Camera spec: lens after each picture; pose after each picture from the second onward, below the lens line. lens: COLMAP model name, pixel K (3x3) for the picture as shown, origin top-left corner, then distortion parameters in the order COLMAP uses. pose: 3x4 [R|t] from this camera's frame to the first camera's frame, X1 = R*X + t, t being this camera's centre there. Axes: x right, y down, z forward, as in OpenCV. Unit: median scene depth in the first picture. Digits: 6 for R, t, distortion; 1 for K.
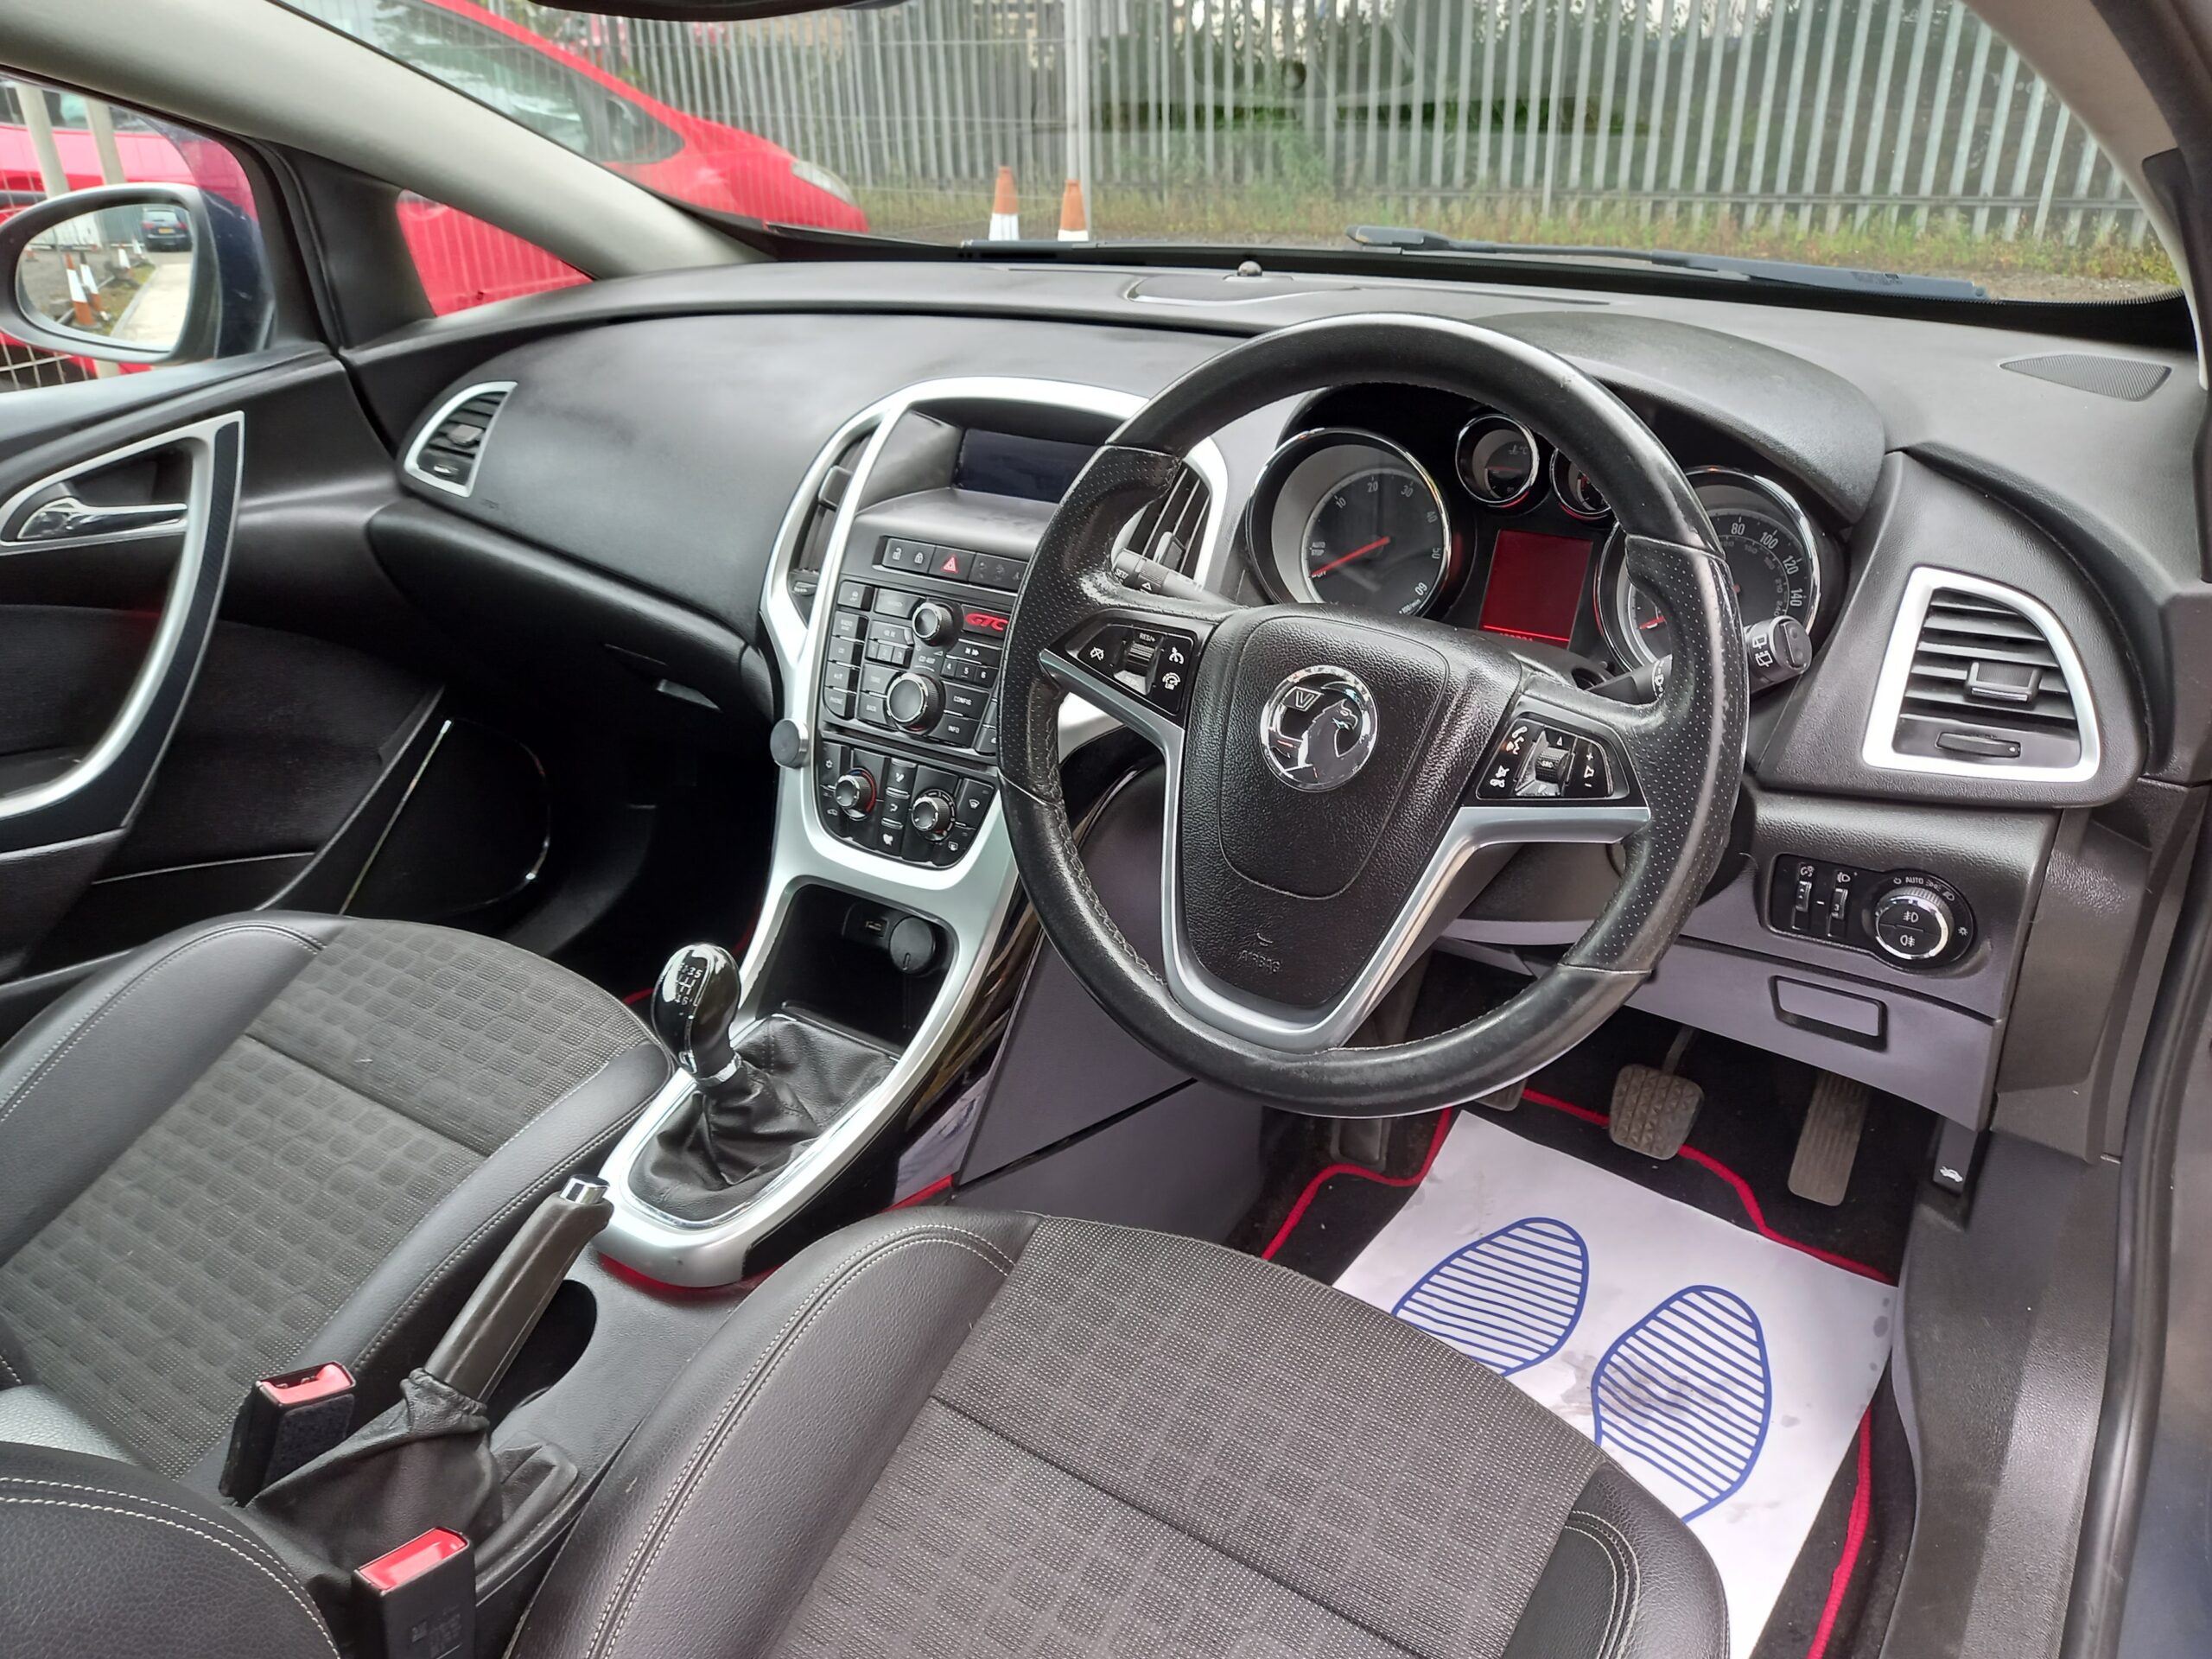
lens RADIAL K [[1641.8, 0, 1104.7], [0, 1641.8, 838.6], [0, 0, 1]] dist [0.063152, -0.065503]
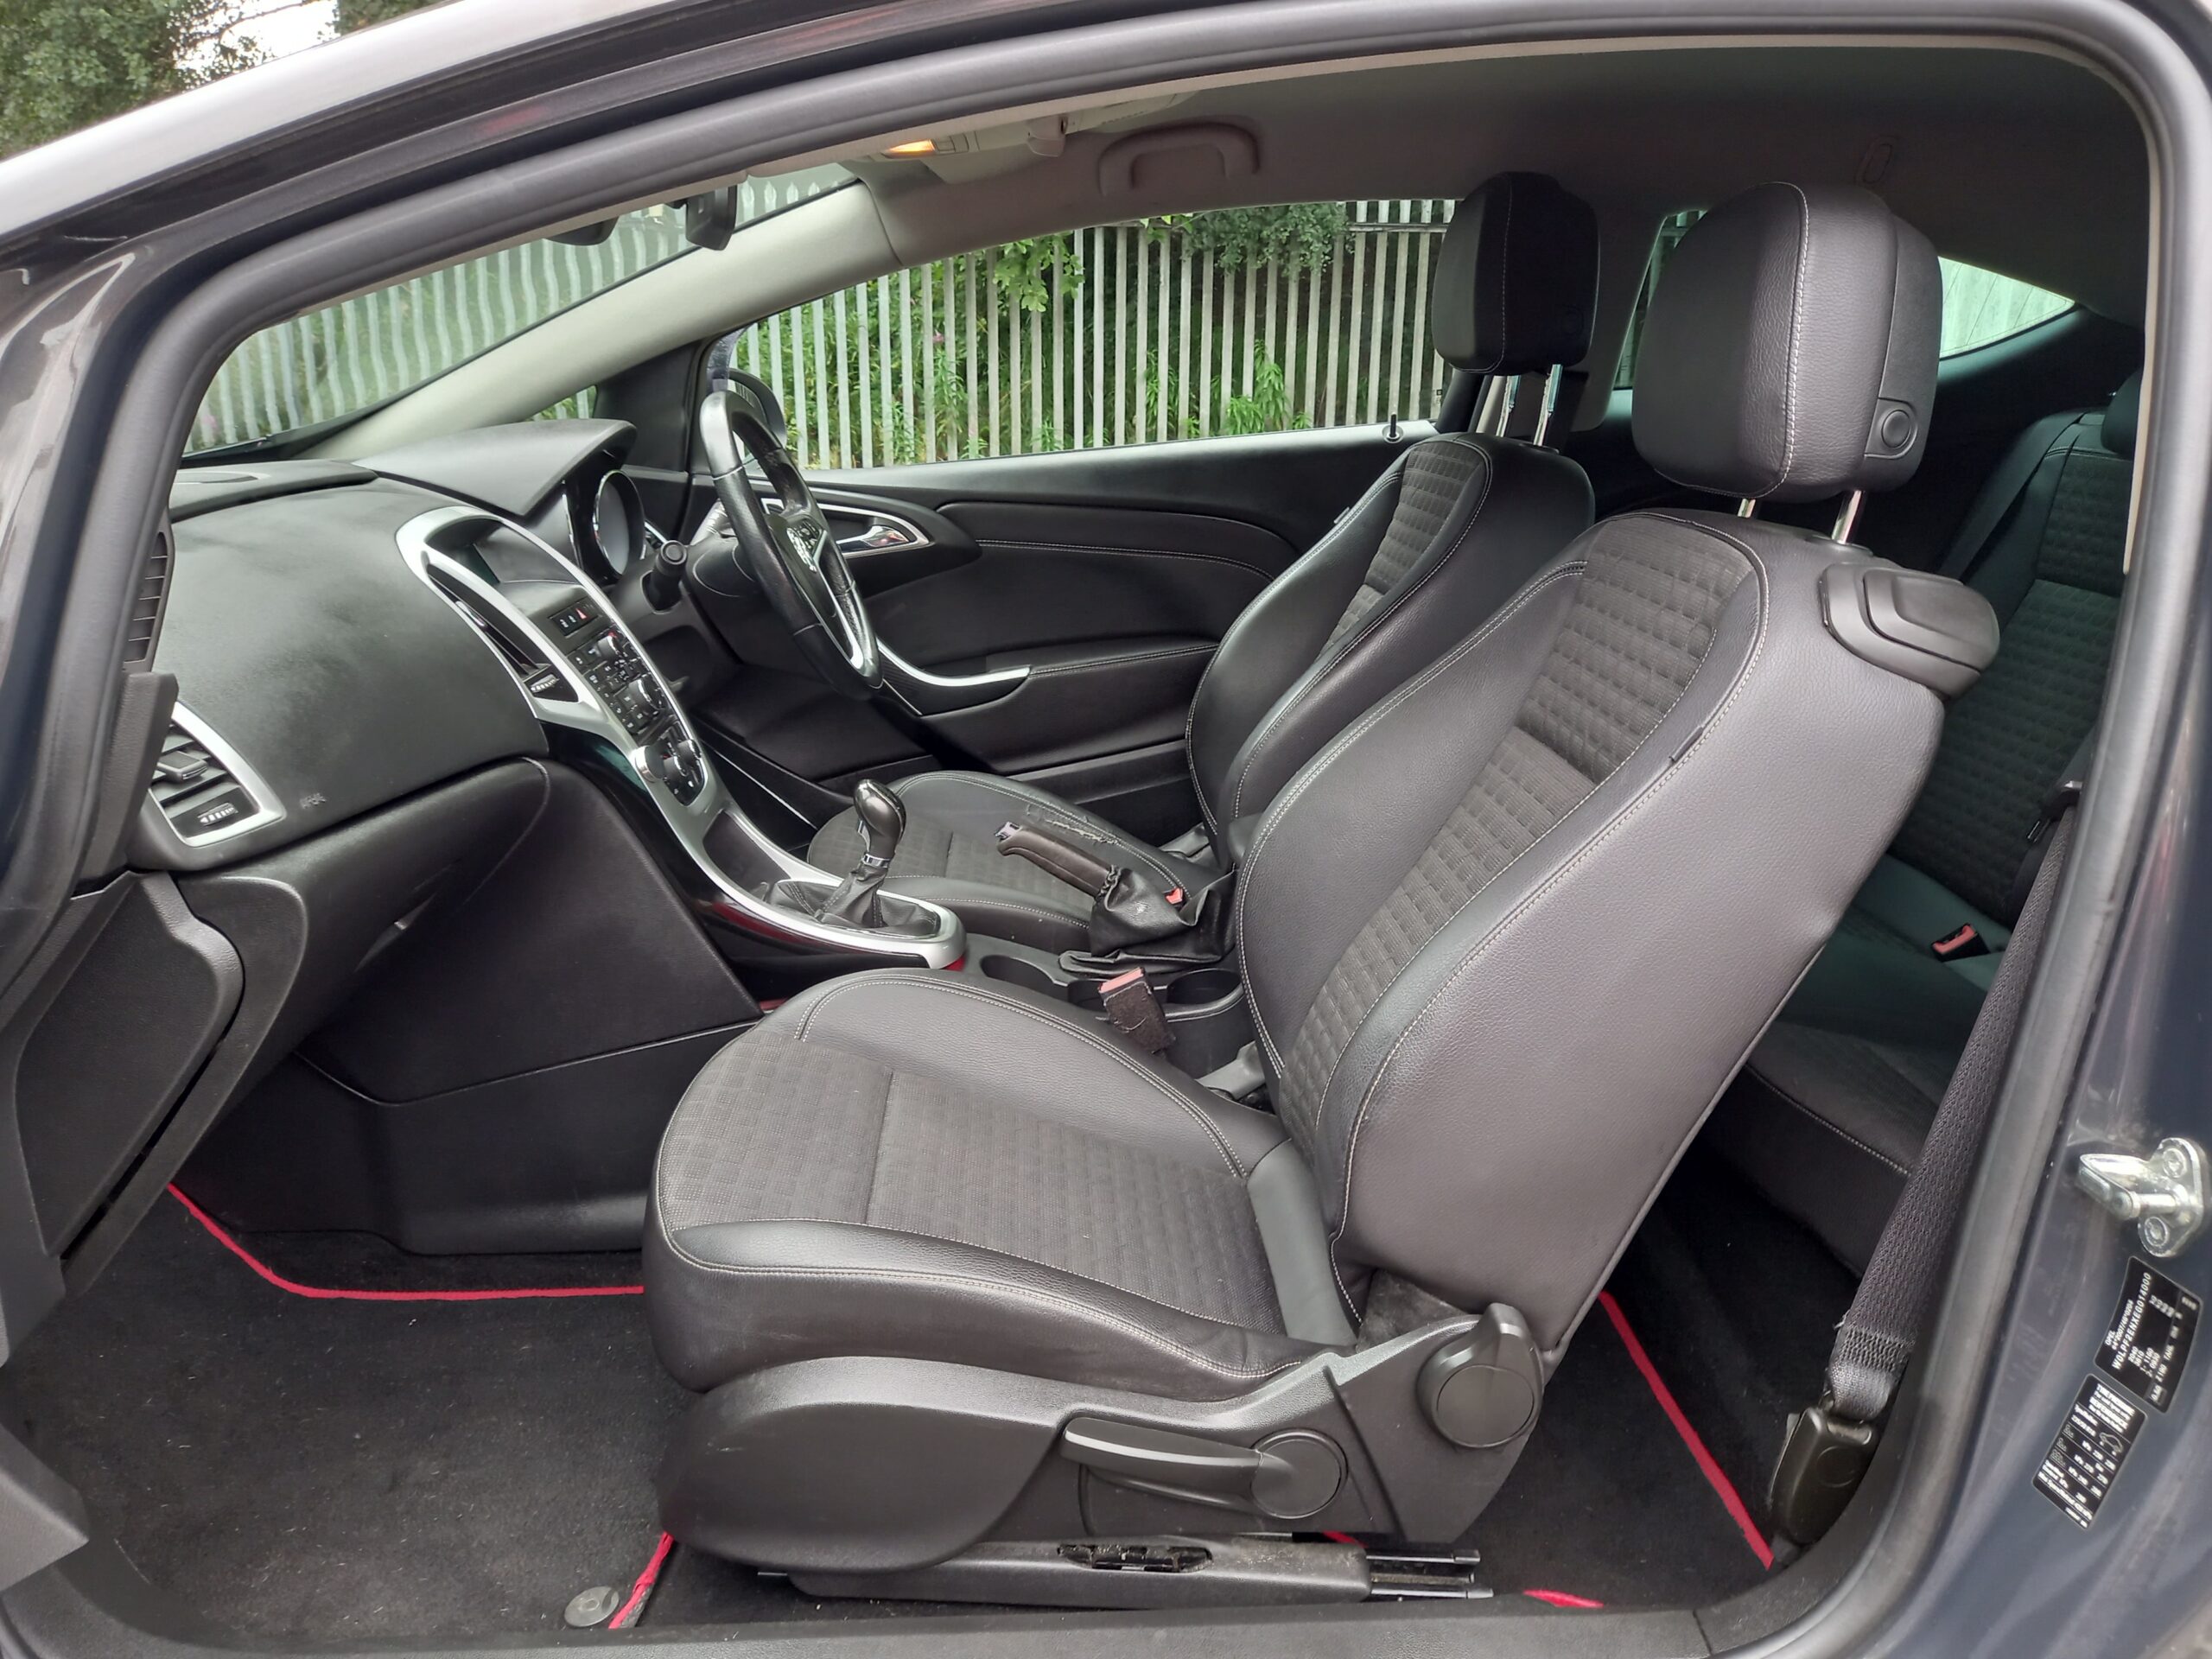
lens RADIAL K [[1645.6, 0, 1116.0], [0, 1645.6, 822.4], [0, 0, 1]] dist [0.076663, -0.085506]
pose [[-0.600848, -0.186028, 0.777416, -1.386695], [0.383729, 0.786035, 0.484666, -0.496262], [-0.701237, 0.589528, -0.400903, 1.245144]]
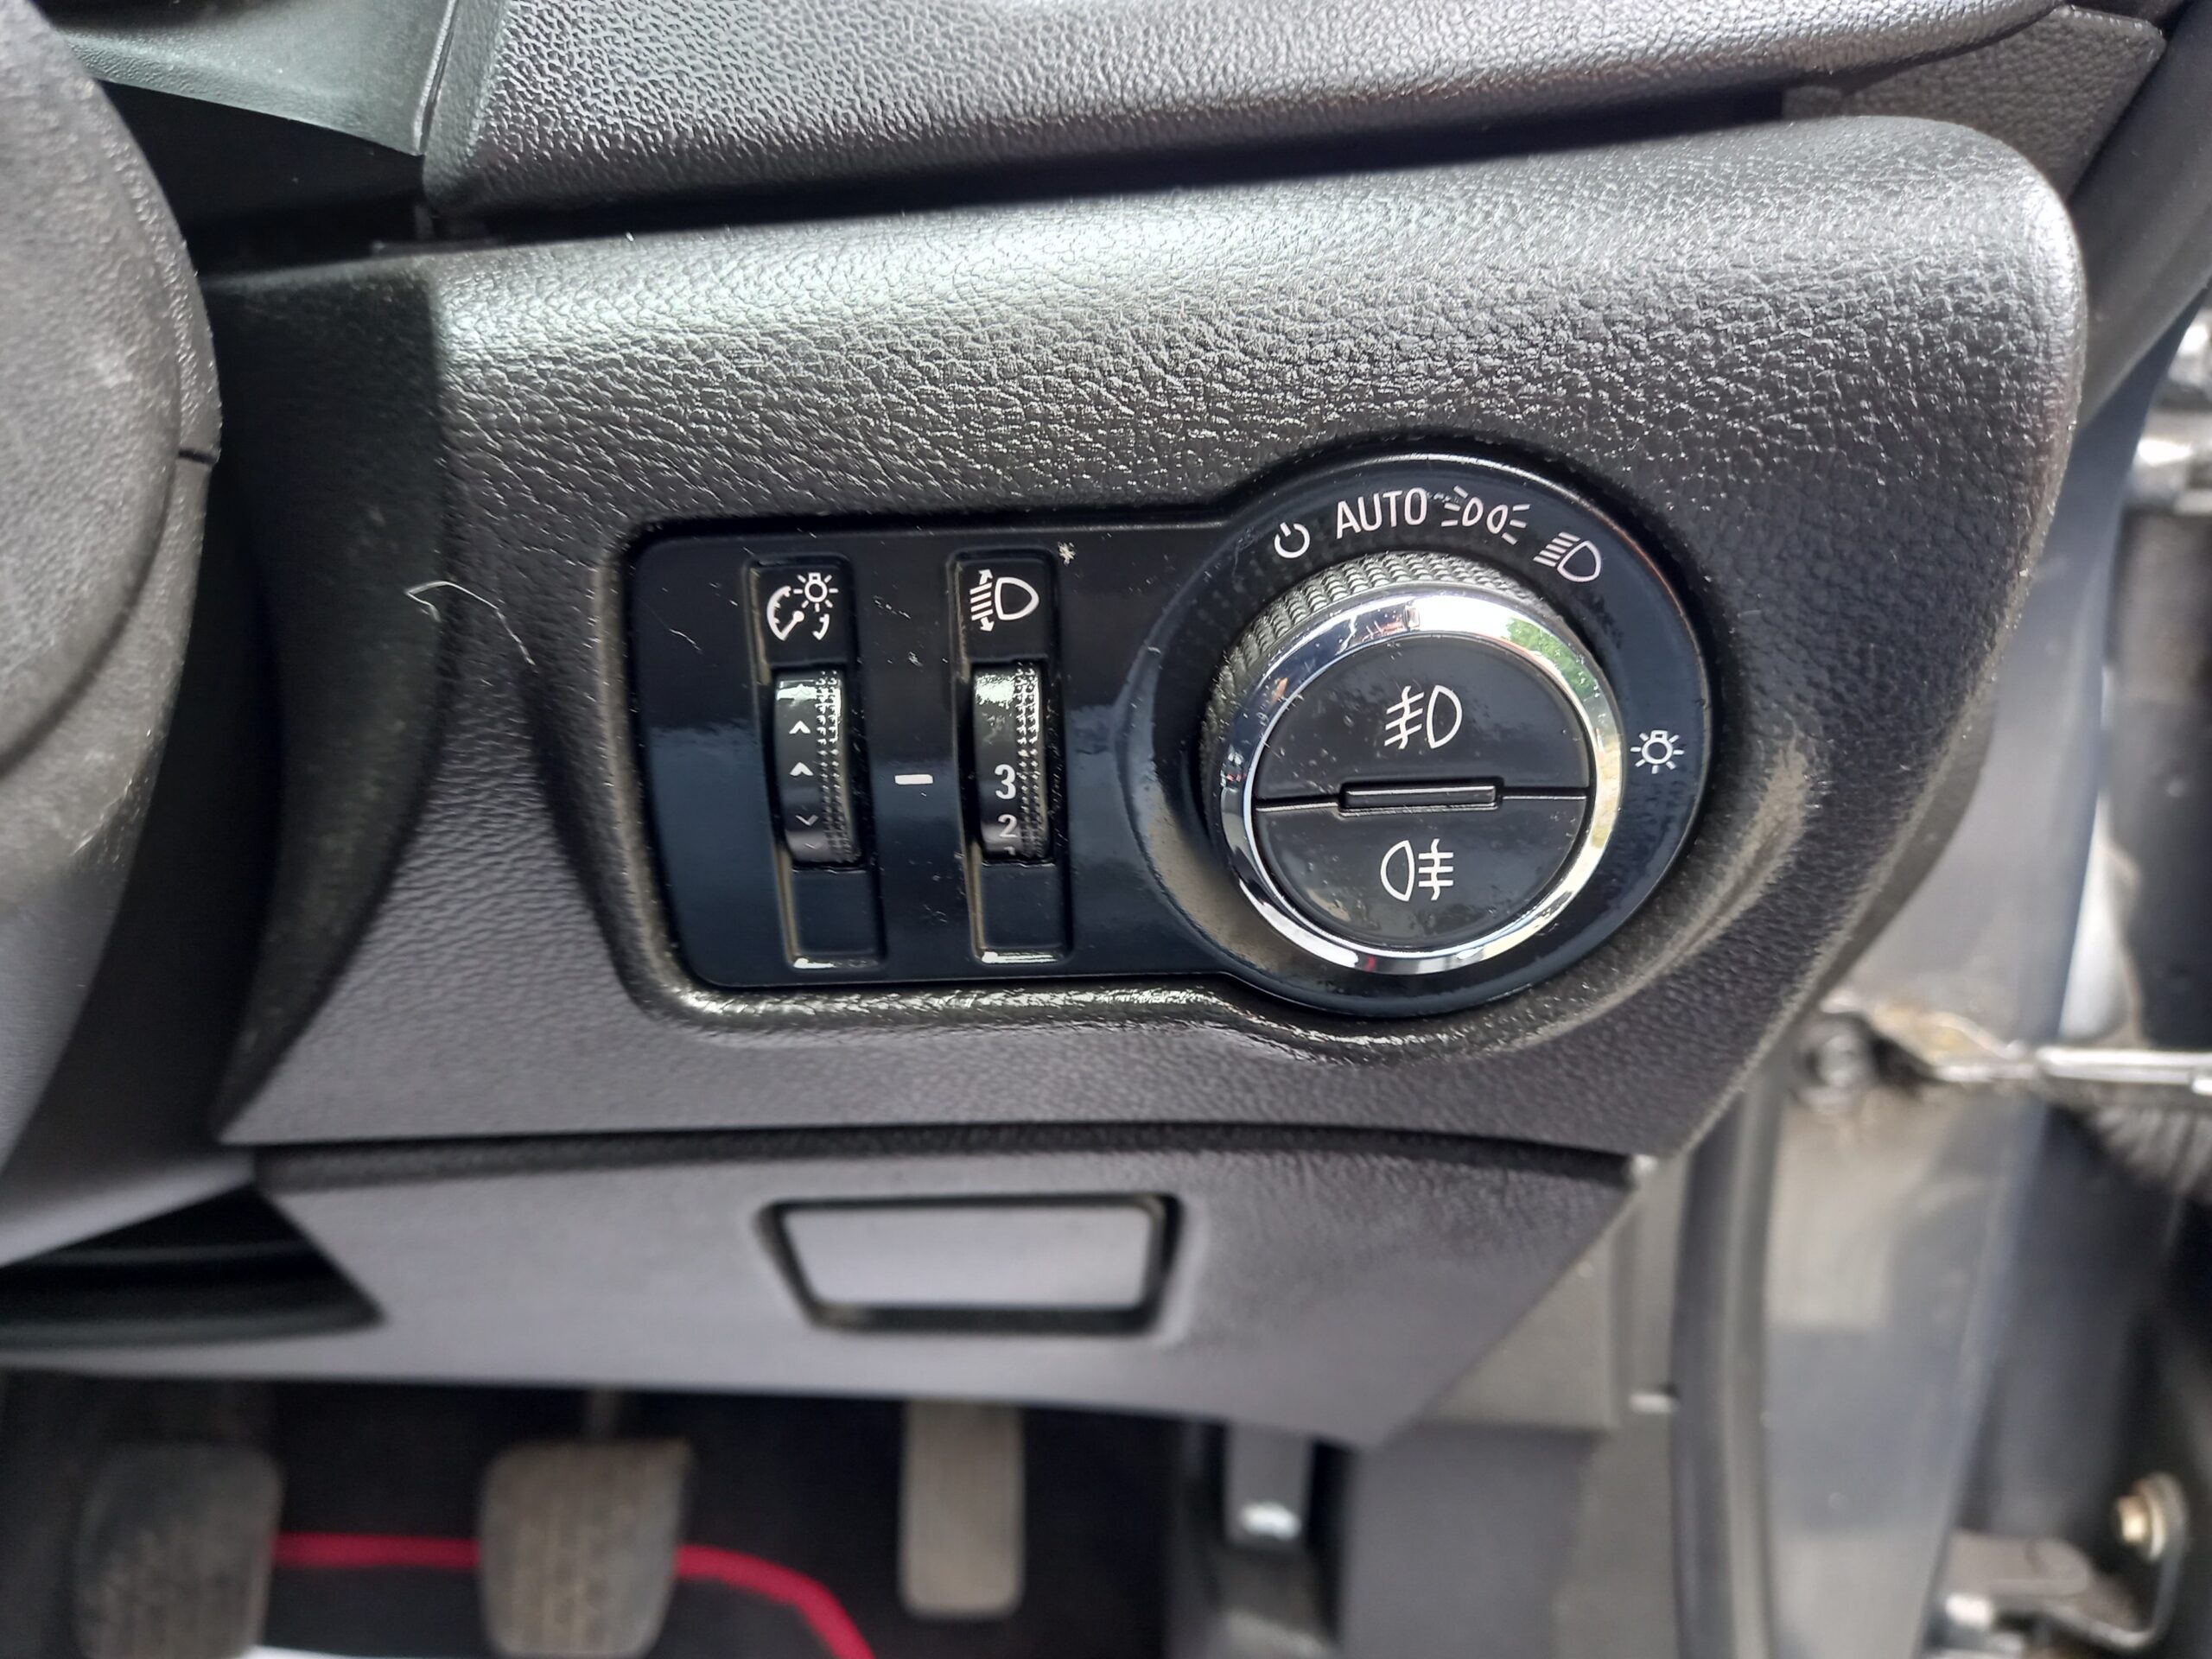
lens RADIAL K [[1621.8, 0, 1107.8], [0, 1621.8, 834.6], [0, 0, 1]] dist [0.062815, -0.069550]
pose [[0.799489, -0.170032, 0.576113, 0.252774], [0.233892, 0.971526, -0.037847, 0.039994], [-0.553273, 0.165006, 0.816493, 0.615654]]
